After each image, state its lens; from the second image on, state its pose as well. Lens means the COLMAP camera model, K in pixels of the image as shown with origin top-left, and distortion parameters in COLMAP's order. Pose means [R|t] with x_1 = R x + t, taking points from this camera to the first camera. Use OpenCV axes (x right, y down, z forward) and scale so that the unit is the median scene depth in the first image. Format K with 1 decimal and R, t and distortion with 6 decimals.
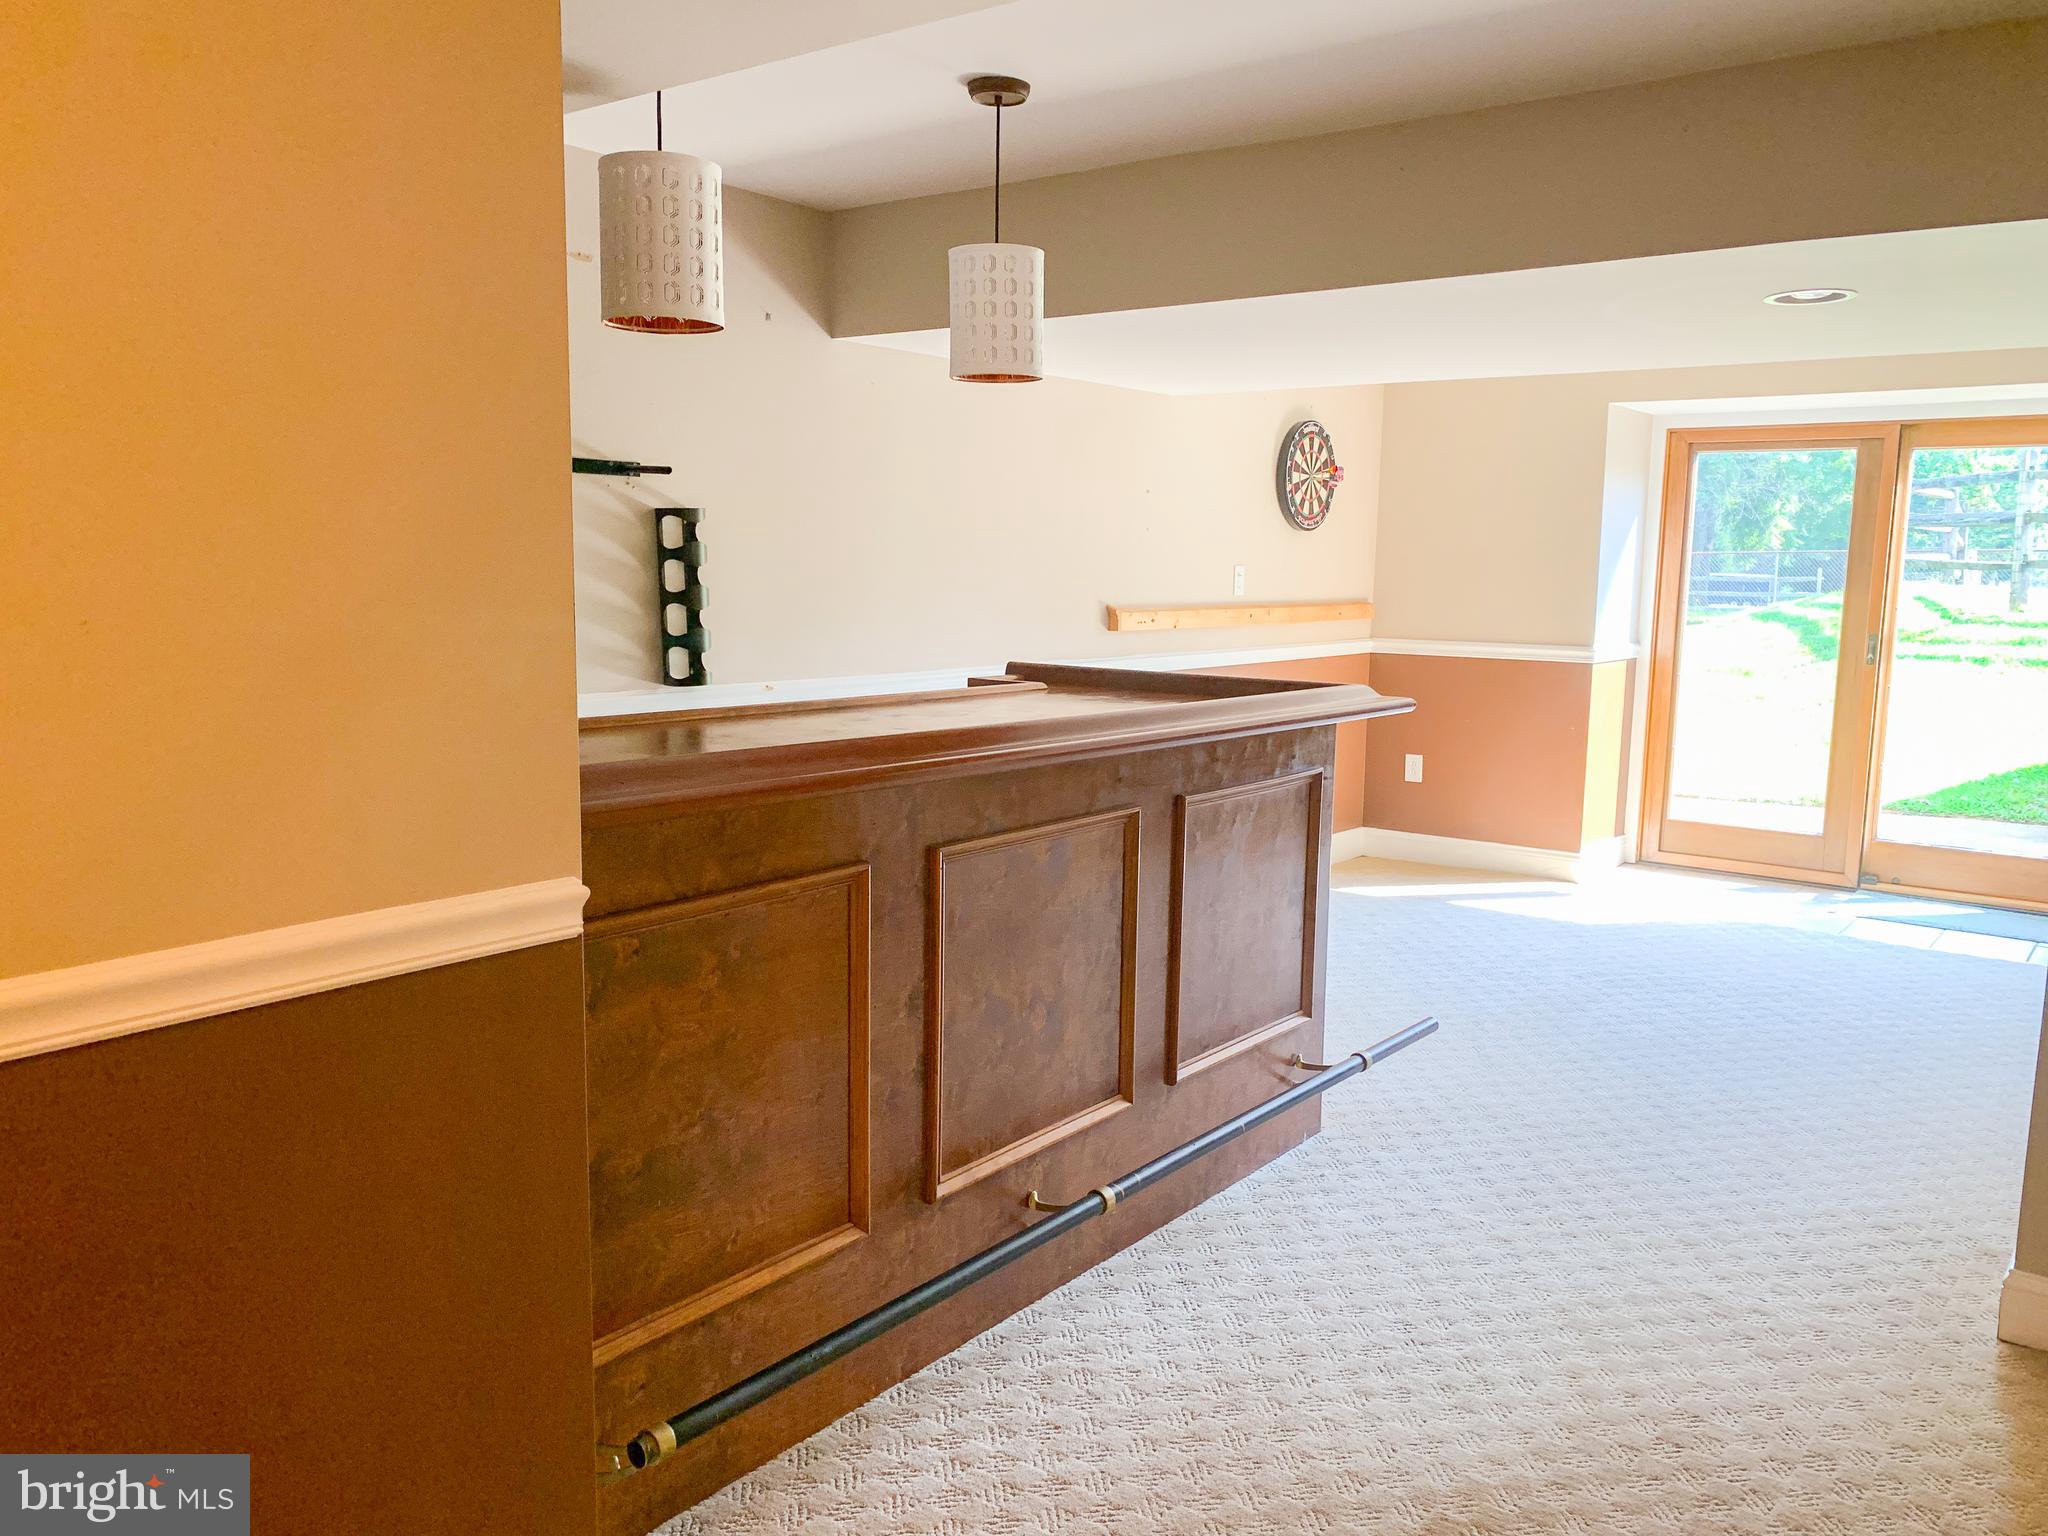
lens RADIAL K [[1589.5, 0, 1065.0], [0, 1589.5, 766.0], [0, 0, 1]] dist [0.020910, -0.002319]
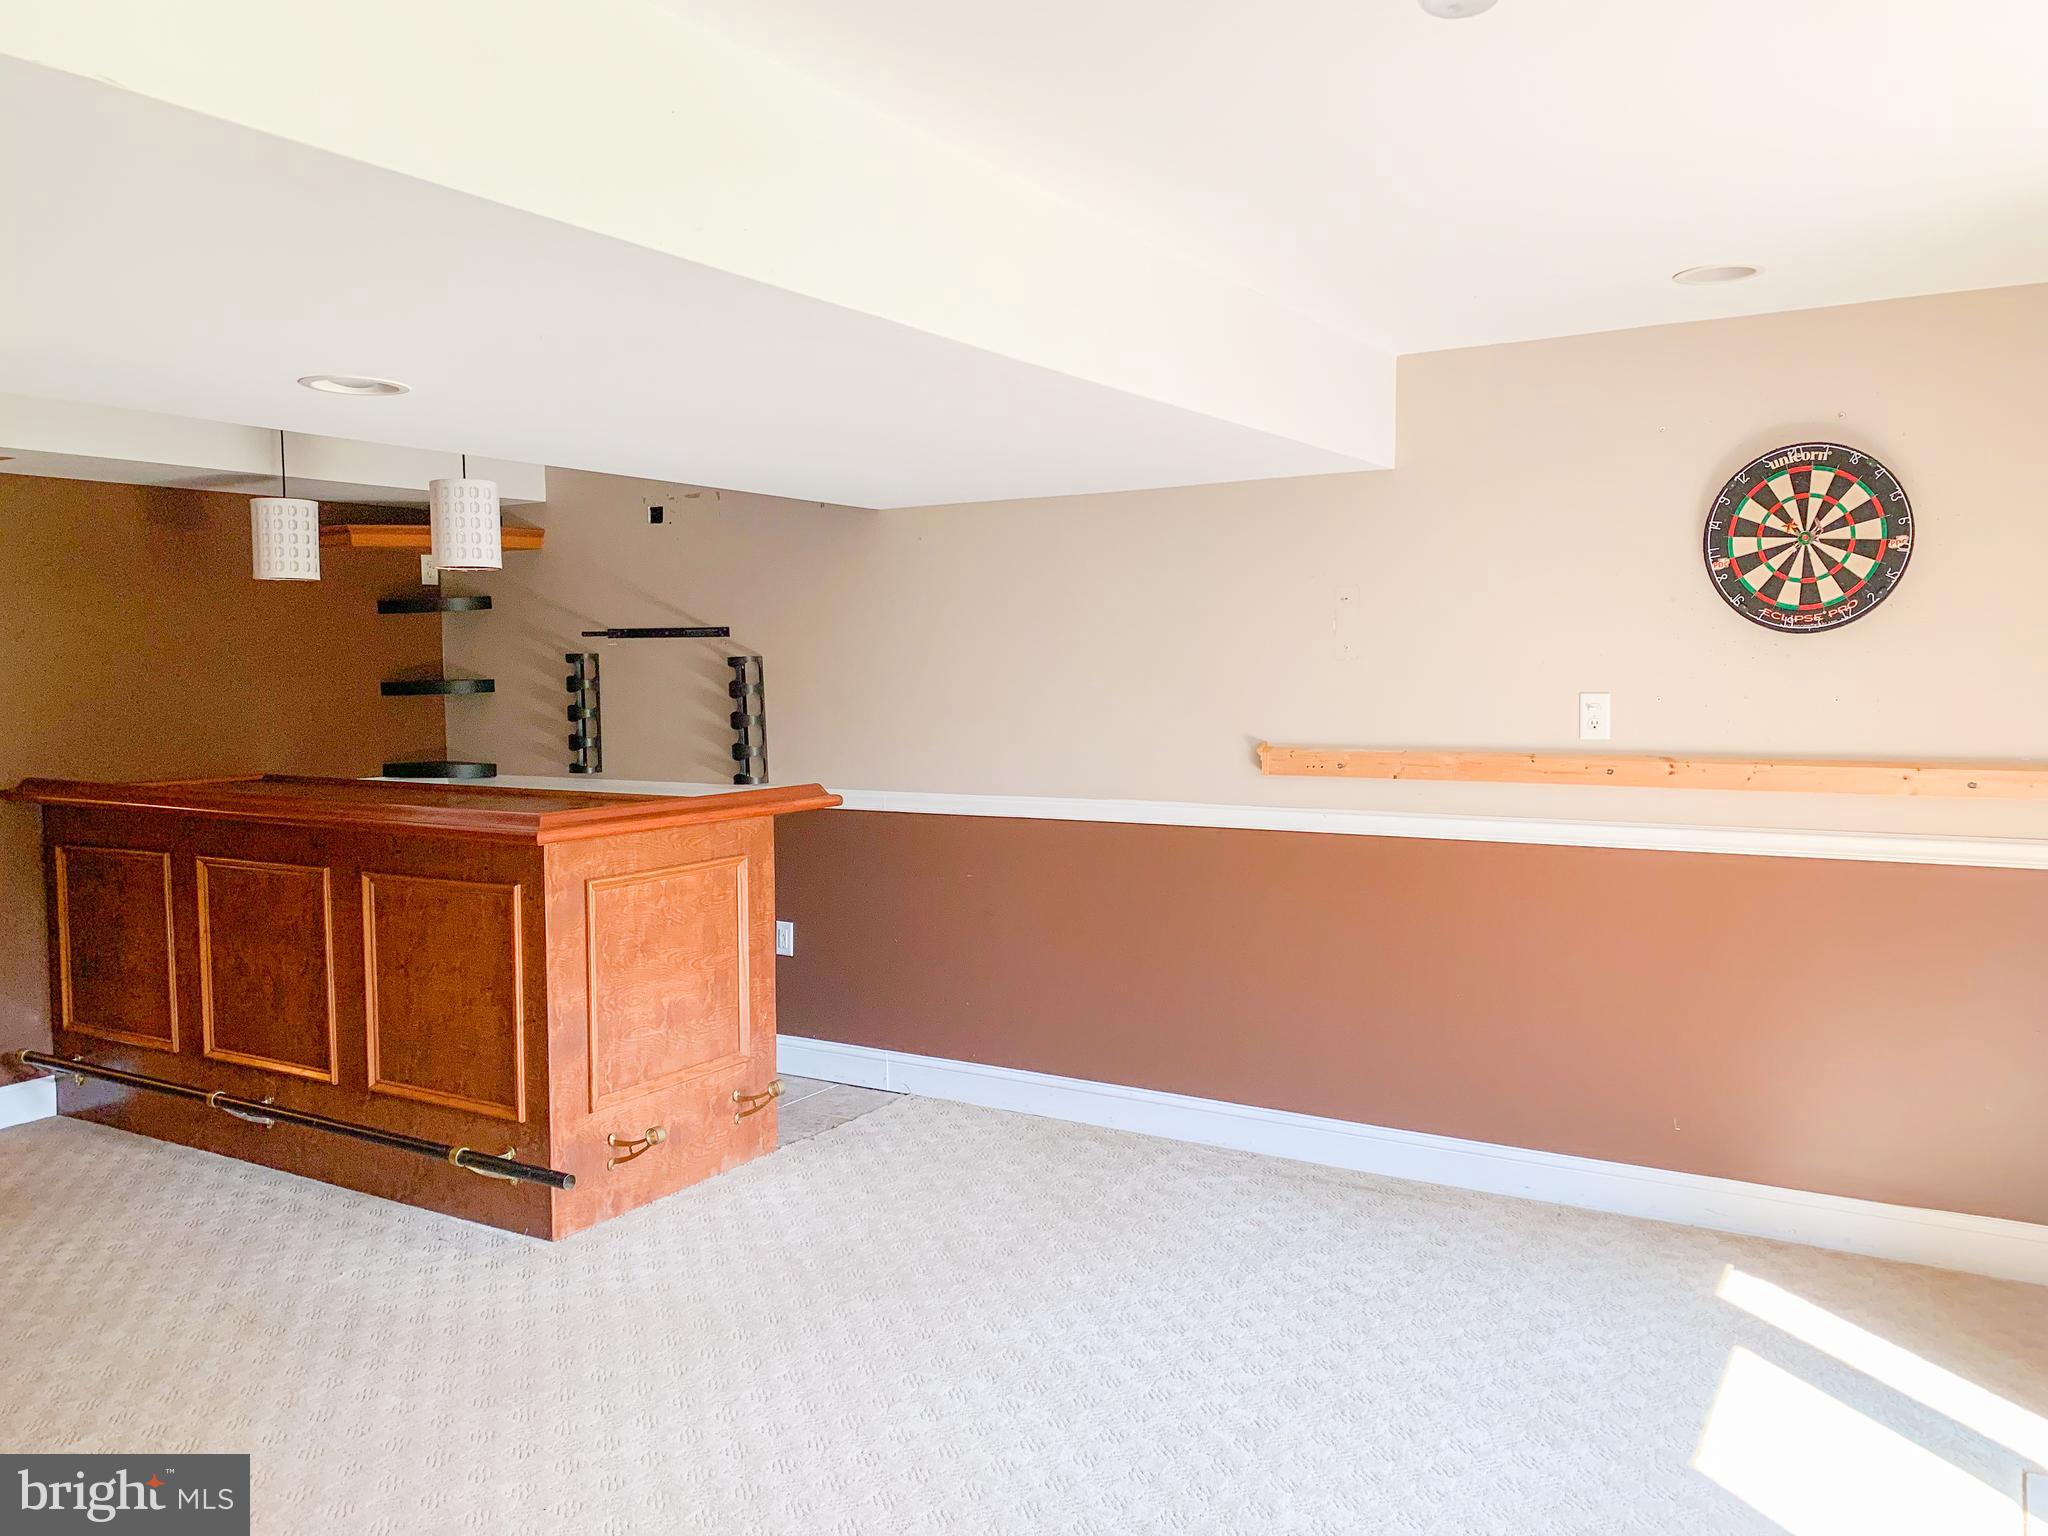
lens RADIAL K [[1561.8, 0, 1032.7], [0, 1561.8, 745.3], [0, 0, 1]] dist [0.145009, -0.335823]
pose [[0.104443, 0.028833, -0.994113, 0.706172], [-0.121814, 0.992424, 0.015987, -0.084343], [0.987043, 0.119427, 0.107164, 0.681480]]
